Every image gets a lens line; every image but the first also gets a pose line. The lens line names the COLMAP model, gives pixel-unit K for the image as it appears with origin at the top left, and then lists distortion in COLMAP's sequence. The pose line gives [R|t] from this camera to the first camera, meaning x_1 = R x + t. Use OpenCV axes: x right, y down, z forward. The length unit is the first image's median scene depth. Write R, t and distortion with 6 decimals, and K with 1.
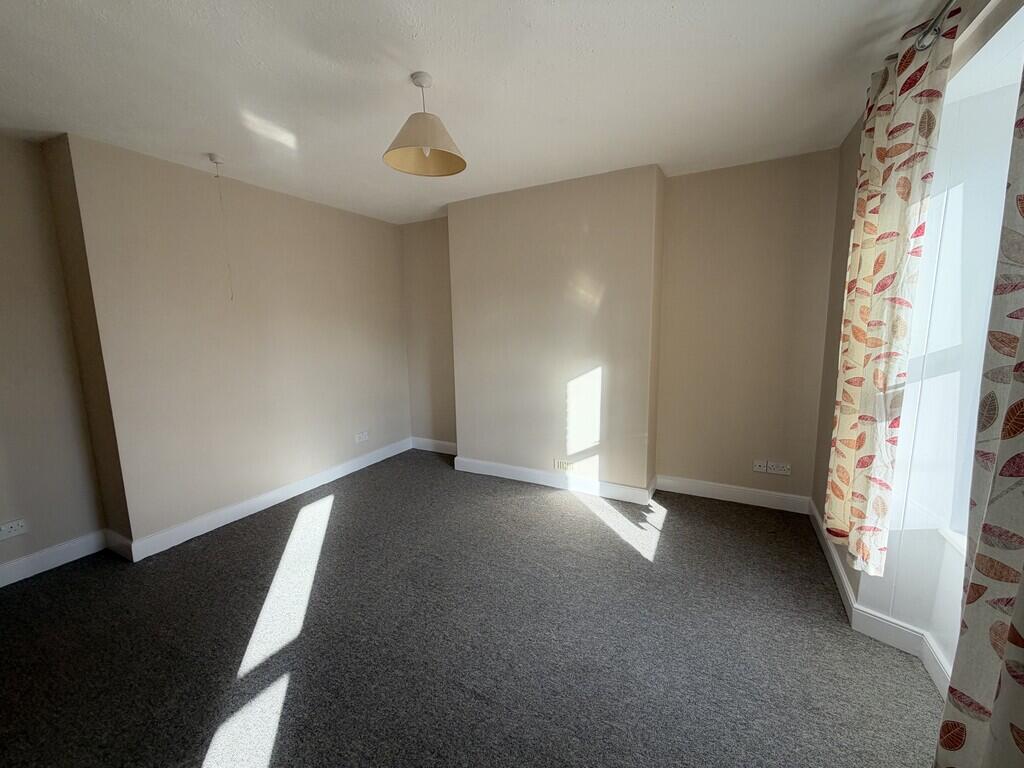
lens RADIAL K [[410.0, 0, 510.7], [0, 410.0, 382.4], [0, 0, 1]] dist [0.002783, 0.000029]
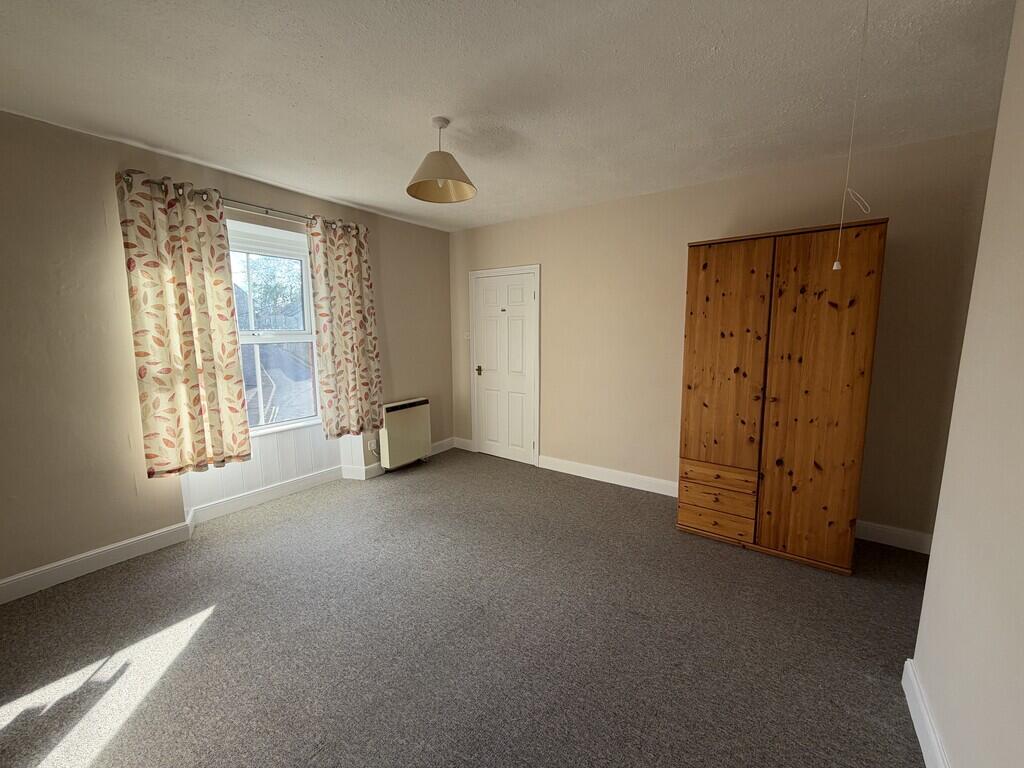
lens RADIAL K [[410.0, 0, 520.2], [0, 410.0, 381.9], [0, 0, 1]] dist [0.002783, 0.000029]
pose [[-0.992781, -0.001668, 0.119928, -0.354326], [0.033520, 0.956203, 0.290779, -0.223409], [-0.115160, 0.292700, -0.949244, 1.396354]]
